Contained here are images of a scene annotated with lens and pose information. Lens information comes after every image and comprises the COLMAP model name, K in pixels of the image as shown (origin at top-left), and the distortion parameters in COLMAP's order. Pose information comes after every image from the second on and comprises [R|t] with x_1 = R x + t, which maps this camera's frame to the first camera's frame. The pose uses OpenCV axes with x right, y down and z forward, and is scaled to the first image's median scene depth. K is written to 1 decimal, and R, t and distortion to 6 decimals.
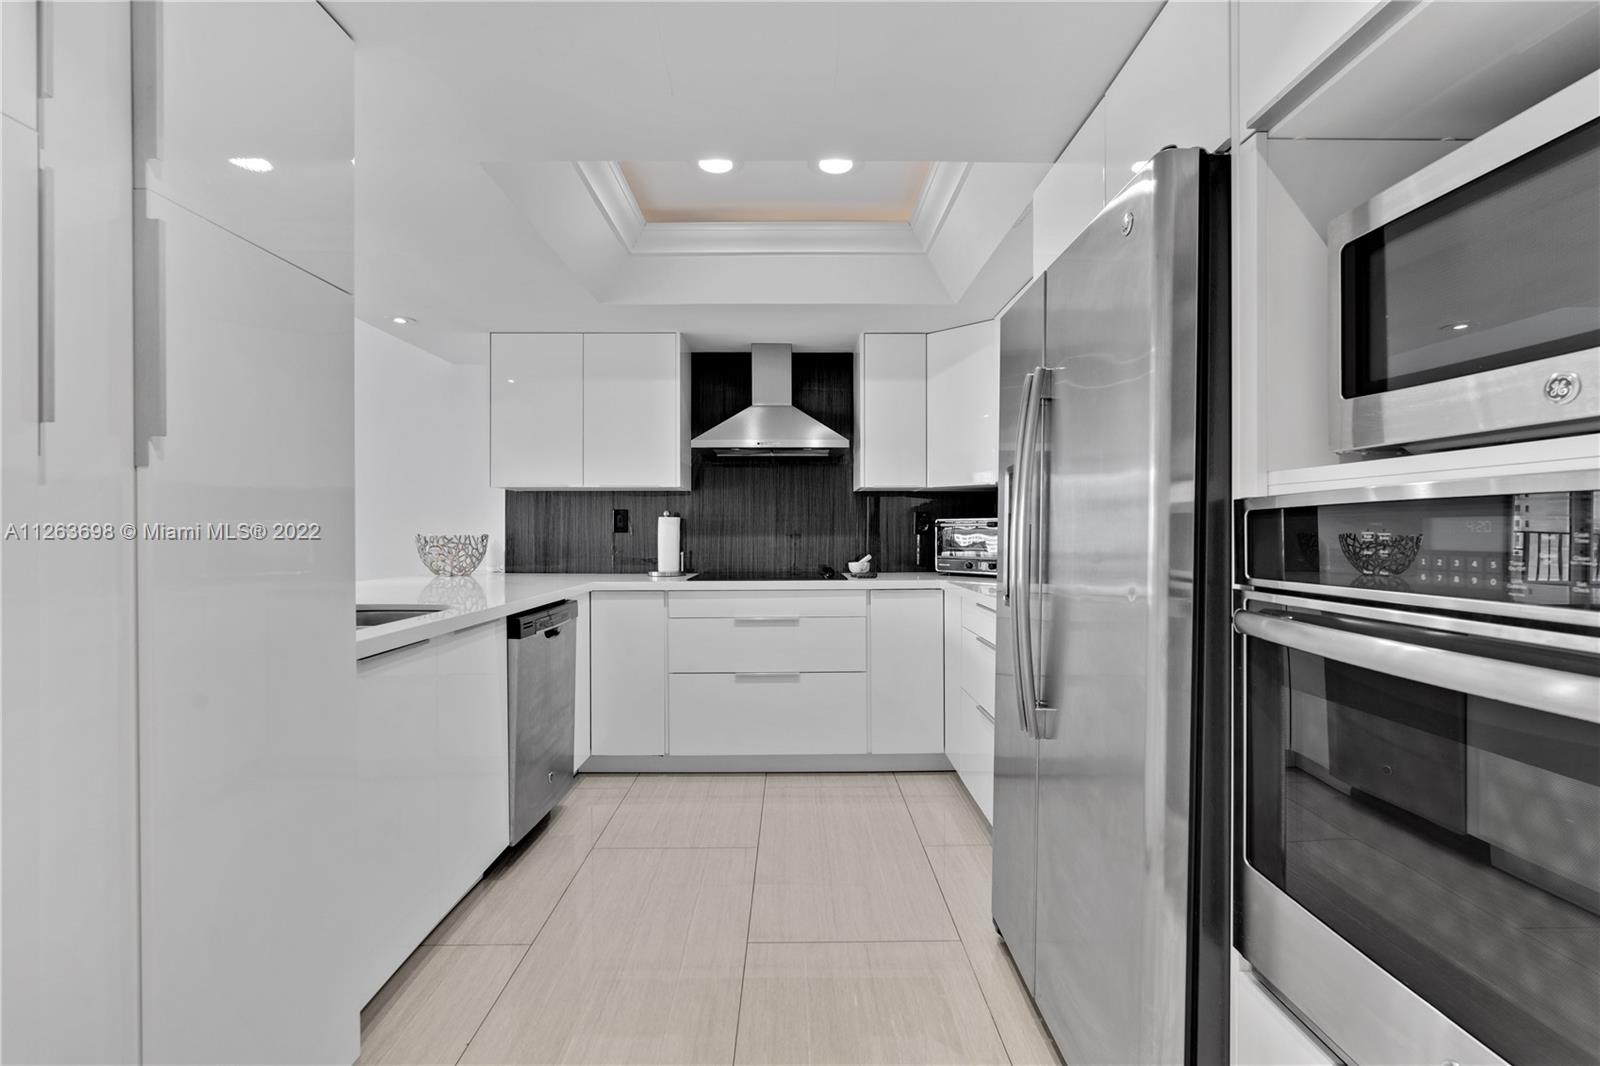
lens RADIAL K [[715.0, 0, 805.4], [0, 715.0, 536.5], [0, 0, 1]] dist [-0.016192, 0.006386]
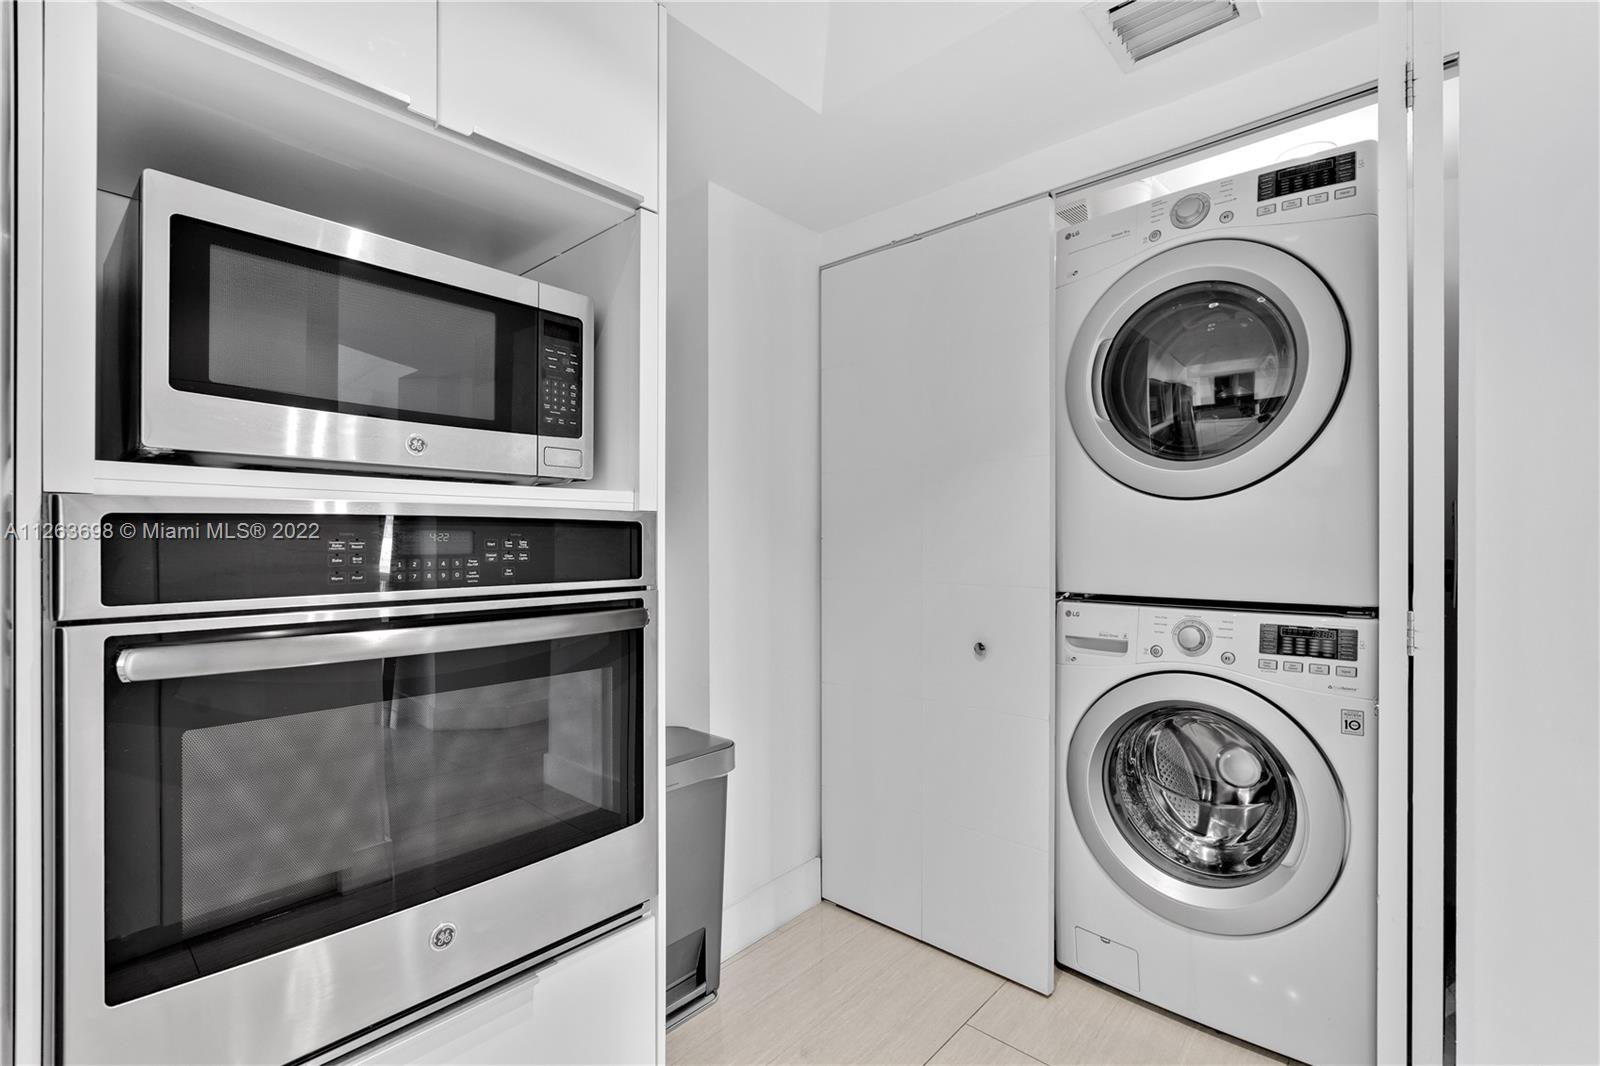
lens RADIAL K [[715.0, 0, 802.7], [0, 715.0, 538.3], [0, 0, 1]] dist [-0.016192, 0.006386]
pose [[-0.731273, -0.001042, 0.682084, -0.117130], [0.004913, 0.999965, 0.006795, -0.003908], [-0.682067, 0.008320, -0.731242, 0.314535]]
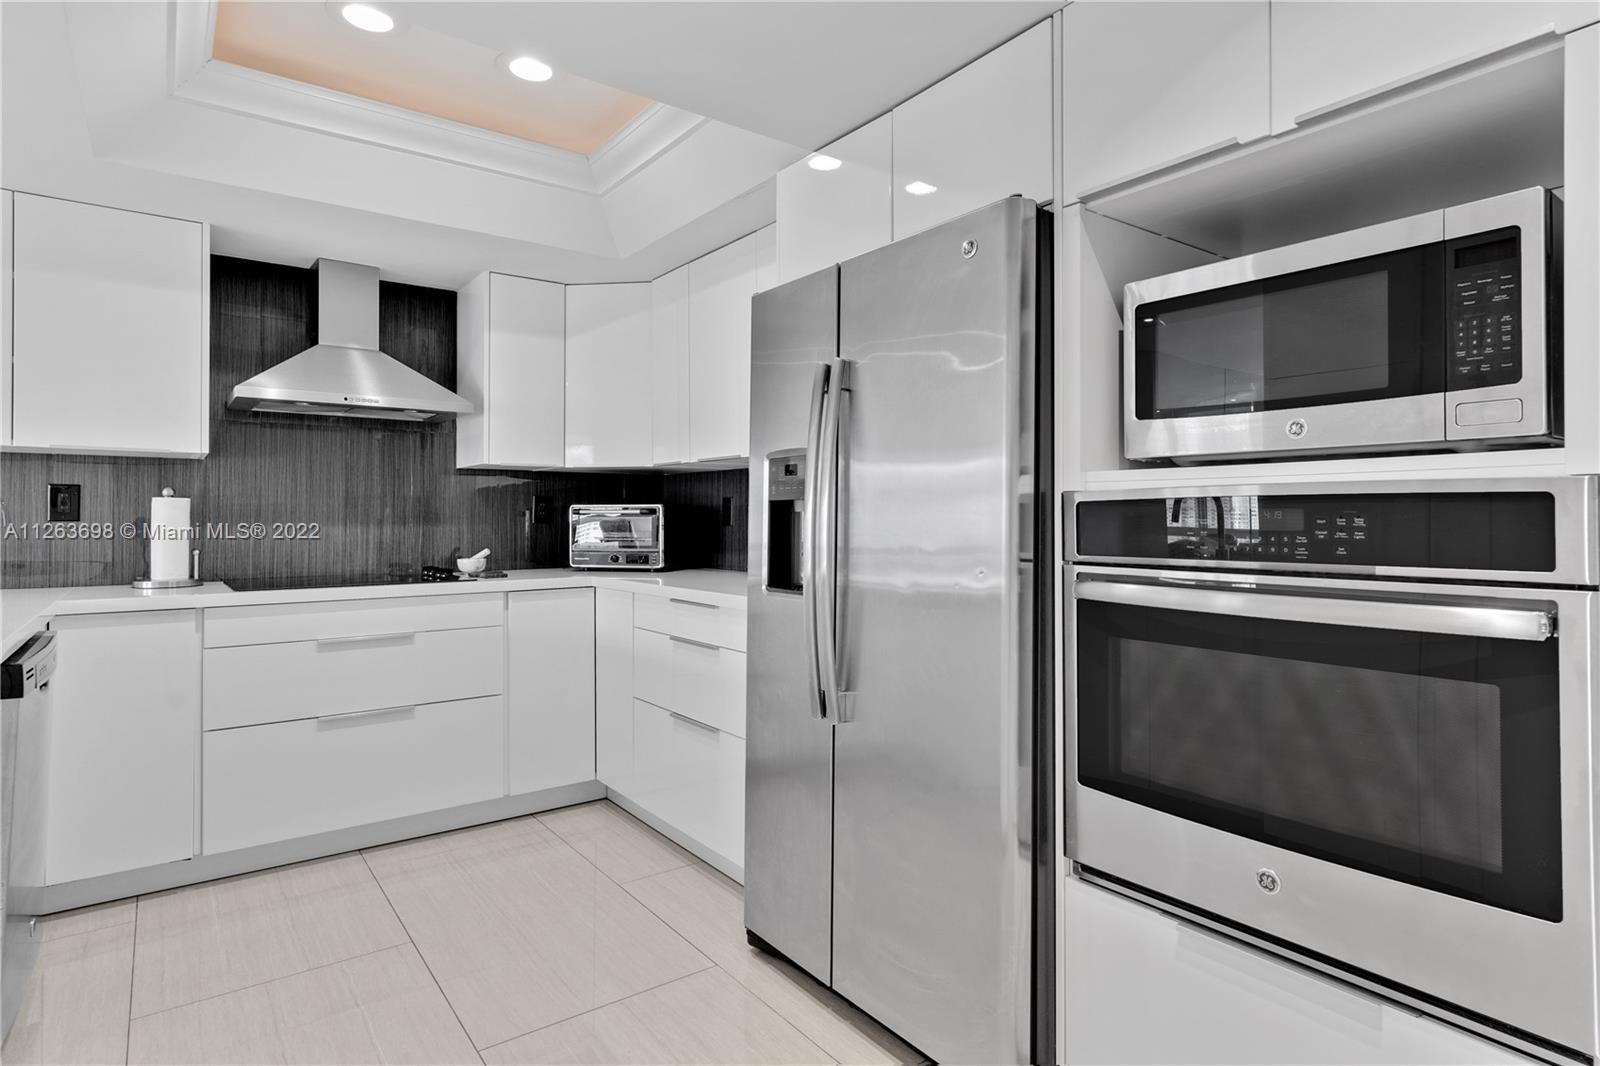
lens RADIAL K [[869.8, 0, 793.5], [0, 869.8, 517.0], [0, 0, 1]] dist [0.016743, 0.003318]
pose [[0.817230, 0.001678, 0.576309, -0.208673], [0.004217, 0.999952, -0.008892, 0.000454], [-0.576296, 0.009697, 0.817184, 0.009287]]
